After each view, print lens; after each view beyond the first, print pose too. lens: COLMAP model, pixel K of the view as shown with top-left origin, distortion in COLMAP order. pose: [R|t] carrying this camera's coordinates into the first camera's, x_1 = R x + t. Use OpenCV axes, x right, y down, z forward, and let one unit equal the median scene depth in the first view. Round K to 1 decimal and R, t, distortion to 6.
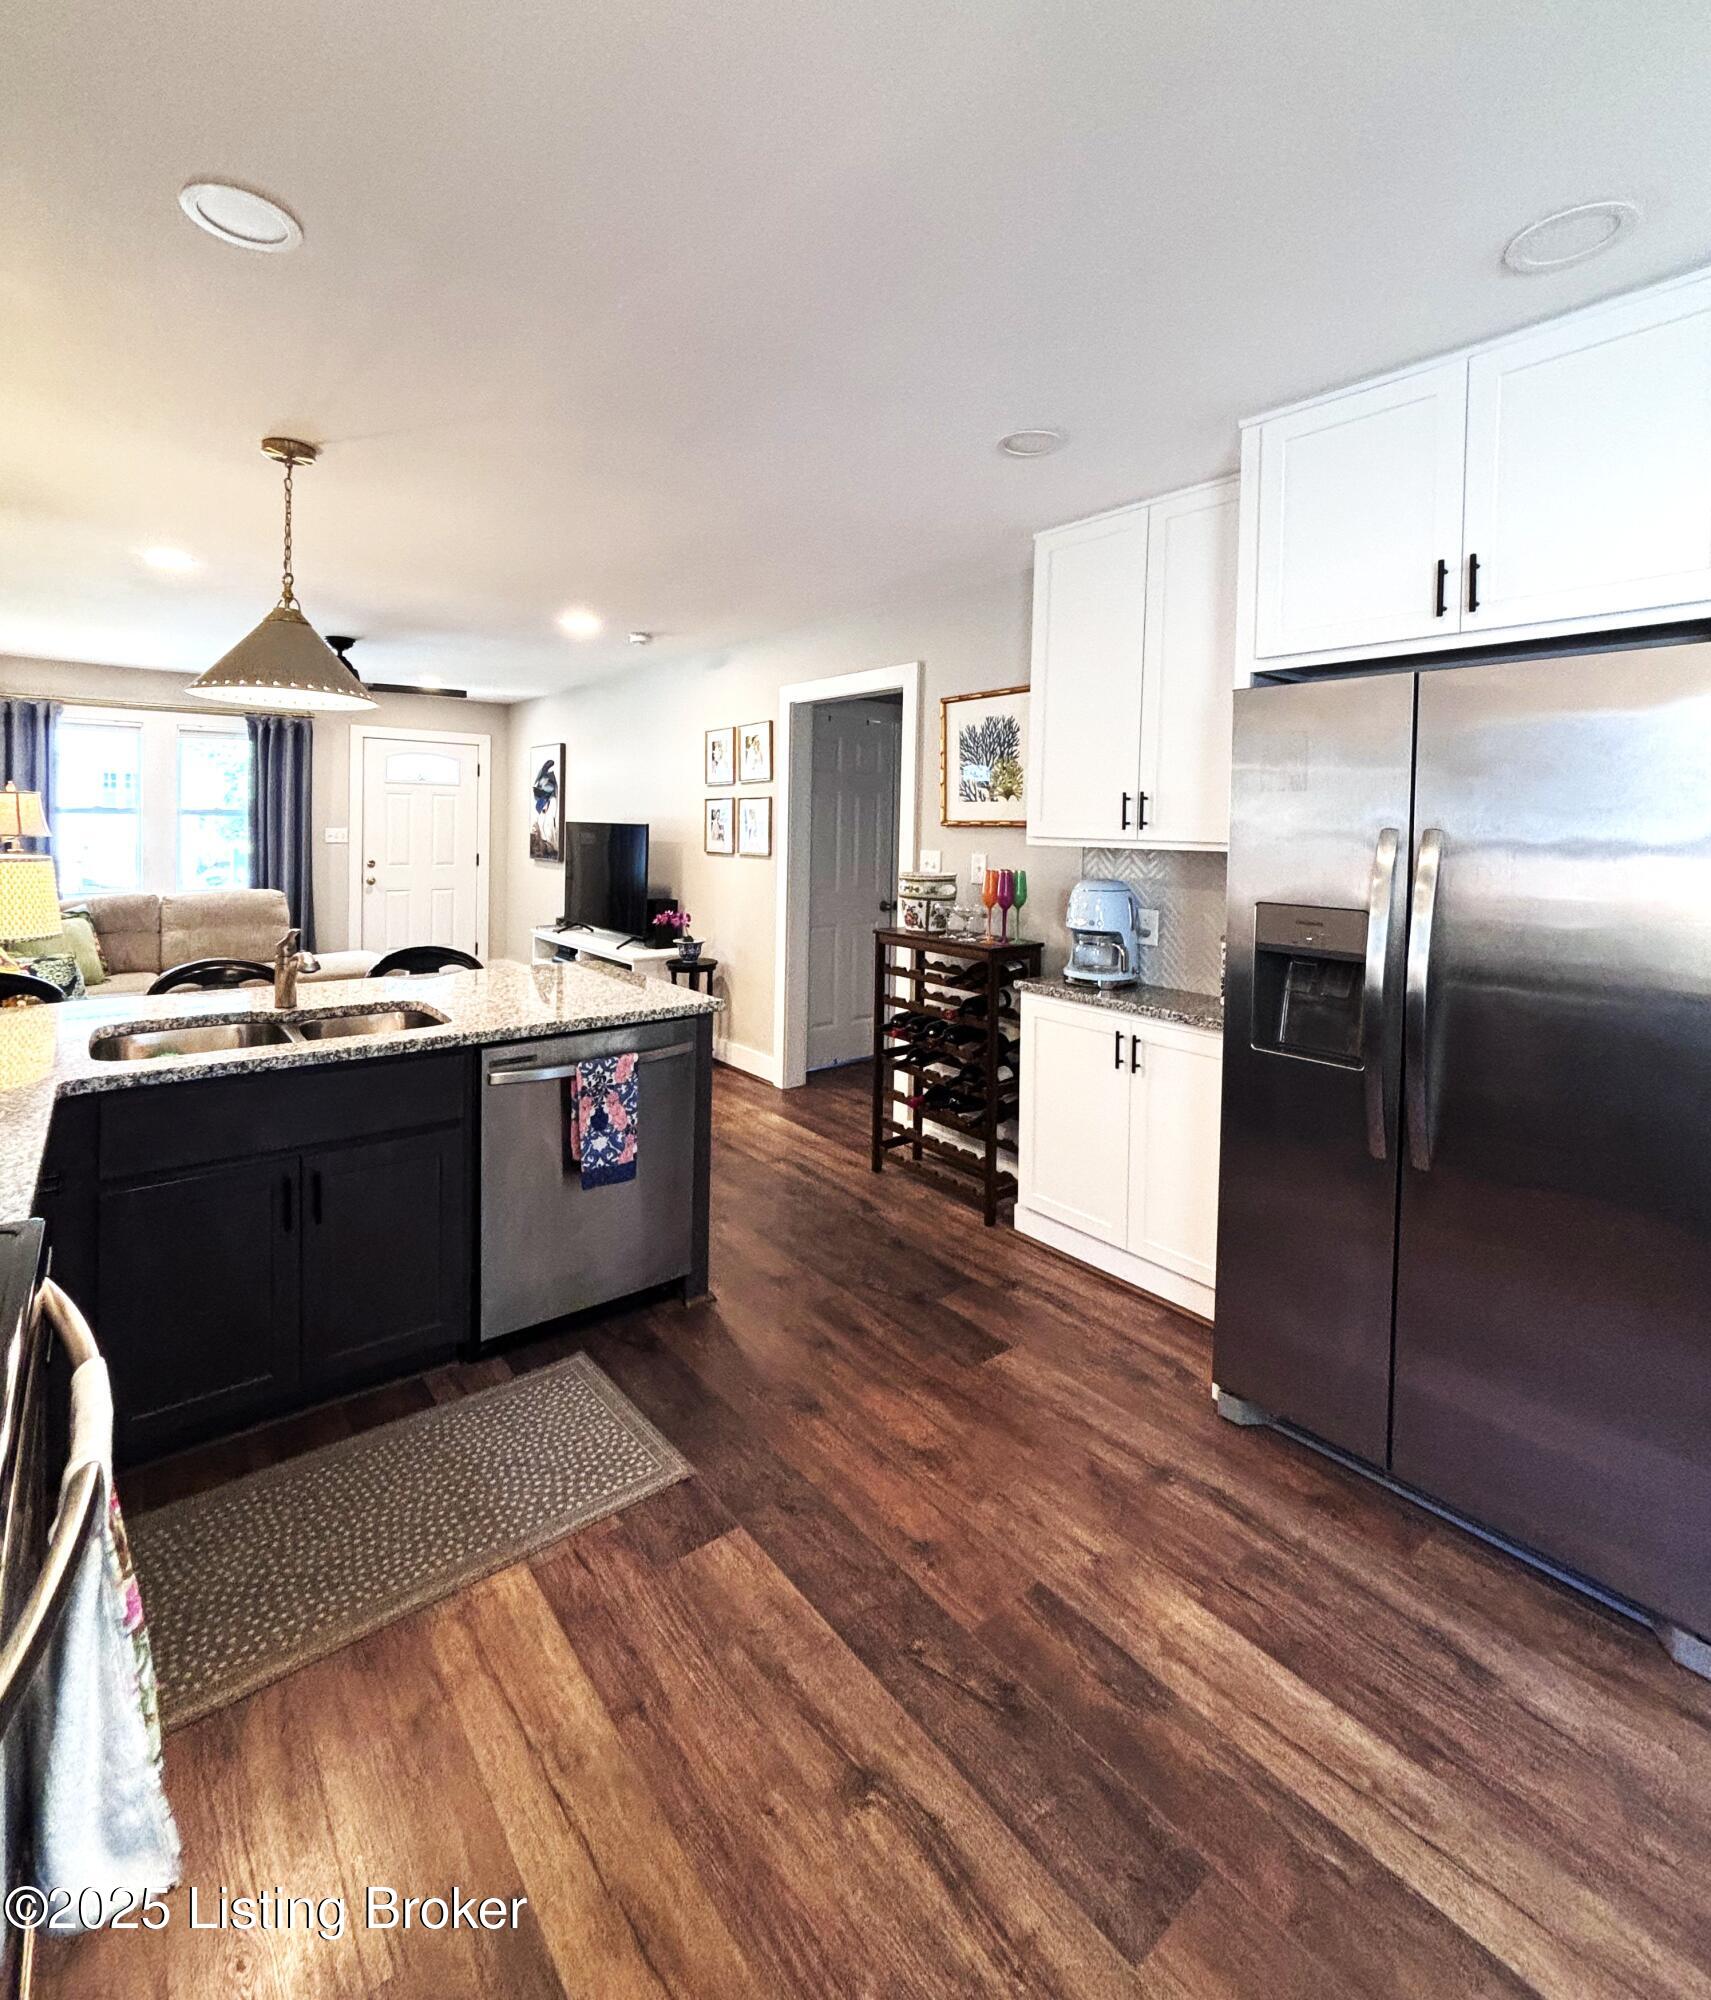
lens RADIAL K [[926.9, 0, 852.3], [0, 926.9, 841.7], [0, 0, 1]] dist [-0.000082, -0.000418]
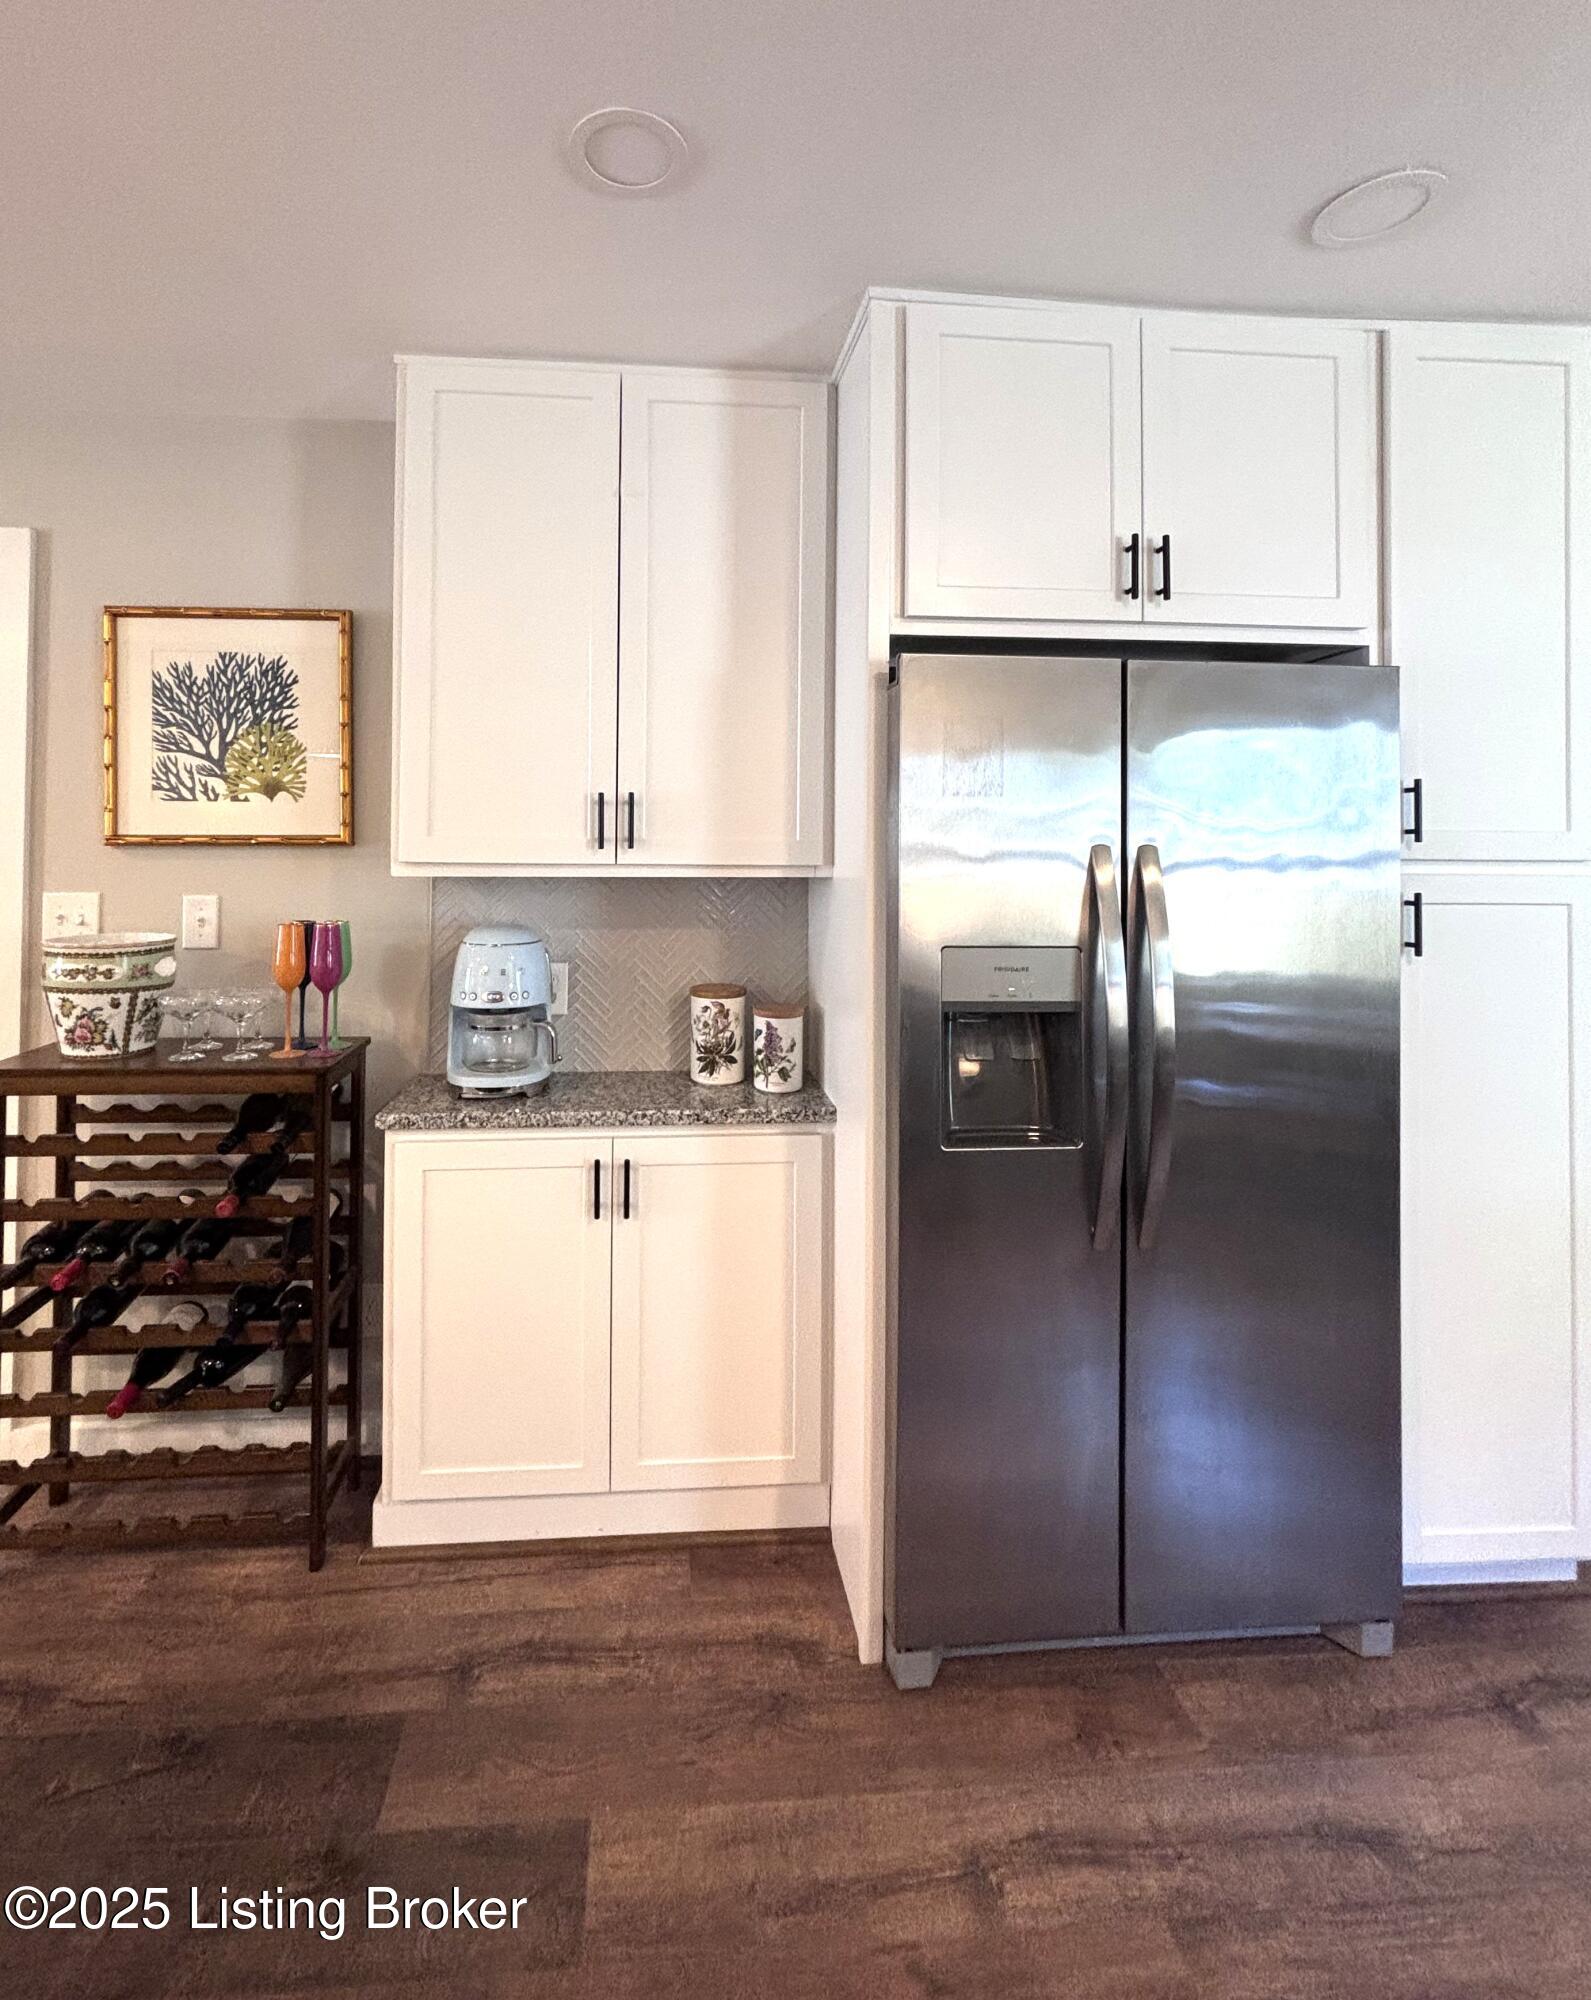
lens RADIAL K [[942.8, 0, 795.1], [0, 942.8, 843.4], [0, 0, 1]] dist [0.001343, 0.000160]
pose [[0.561942, -0.009037, 0.827127, -0.164075], [0.018622, 0.999825, -0.001727, -0.012331], [-0.826967, 0.016373, 0.562012, 0.469251]]
